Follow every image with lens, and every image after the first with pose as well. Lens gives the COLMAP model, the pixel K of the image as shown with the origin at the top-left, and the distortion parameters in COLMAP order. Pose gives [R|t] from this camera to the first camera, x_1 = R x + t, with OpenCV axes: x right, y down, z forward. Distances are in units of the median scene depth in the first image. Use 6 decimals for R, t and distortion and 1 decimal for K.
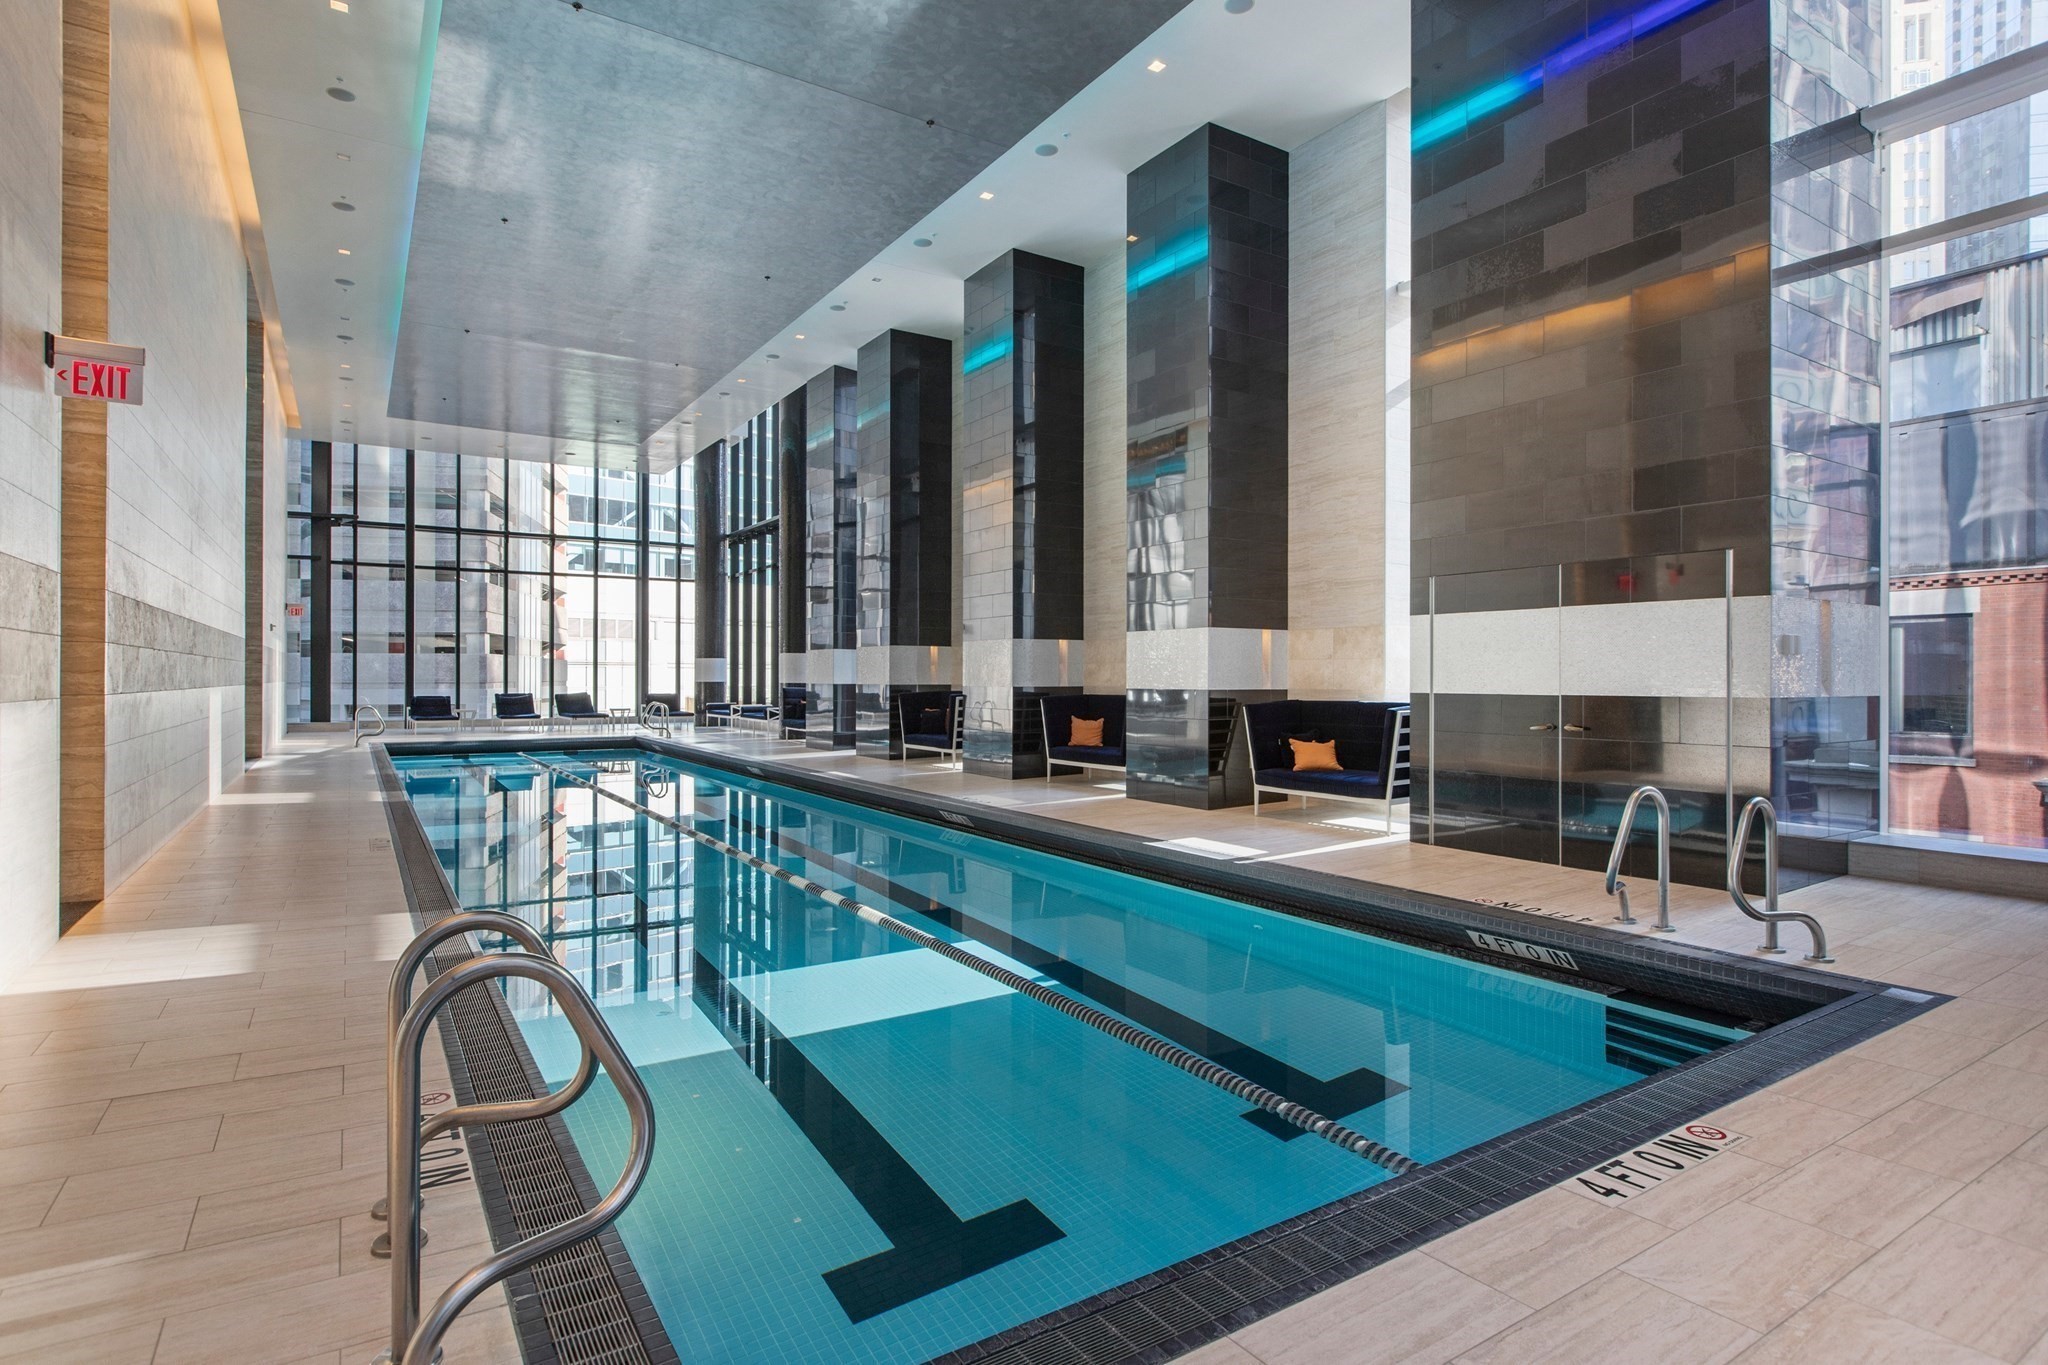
lens RADIAL K [[1044.5, 0, 1024.0], [0, 1044.5, 682.5], [0, 0, 1]] dist [-0.000256, -0.000004]
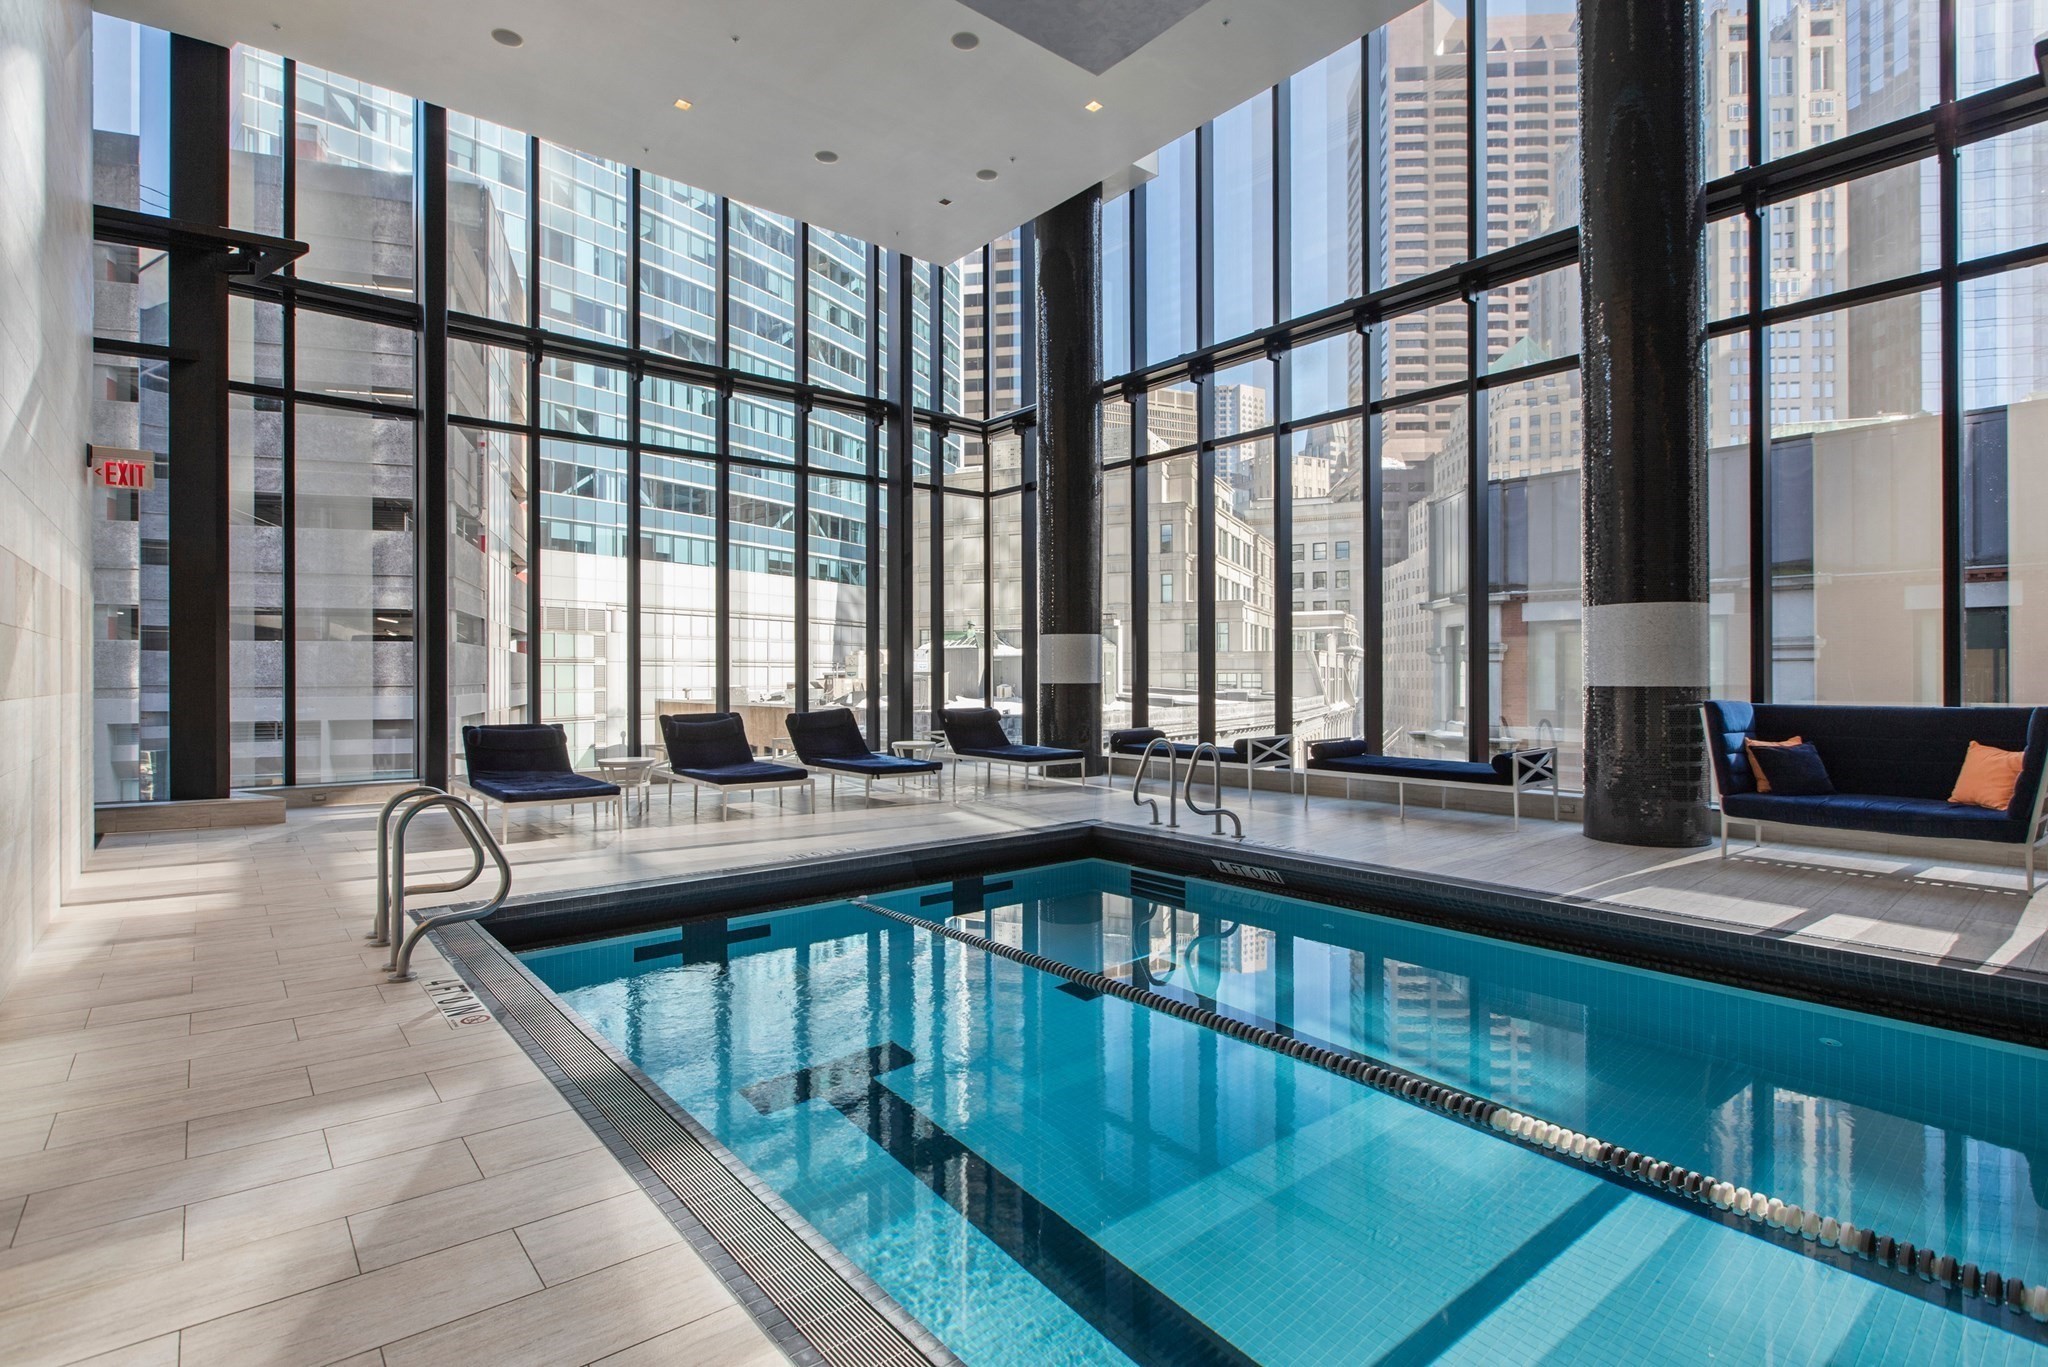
lens RADIAL K [[1000.1, 0, 1024.0], [0, 1000.1, 683.5], [0, 0, 1]] dist [-0.000369, -0.000008]
pose [[0.994028, -0.009795, 0.108689, -0.356855], [0.010511, 0.999927, -0.006014, 0.002457], [-0.108622, 0.007121, 0.994058, 0.521247]]
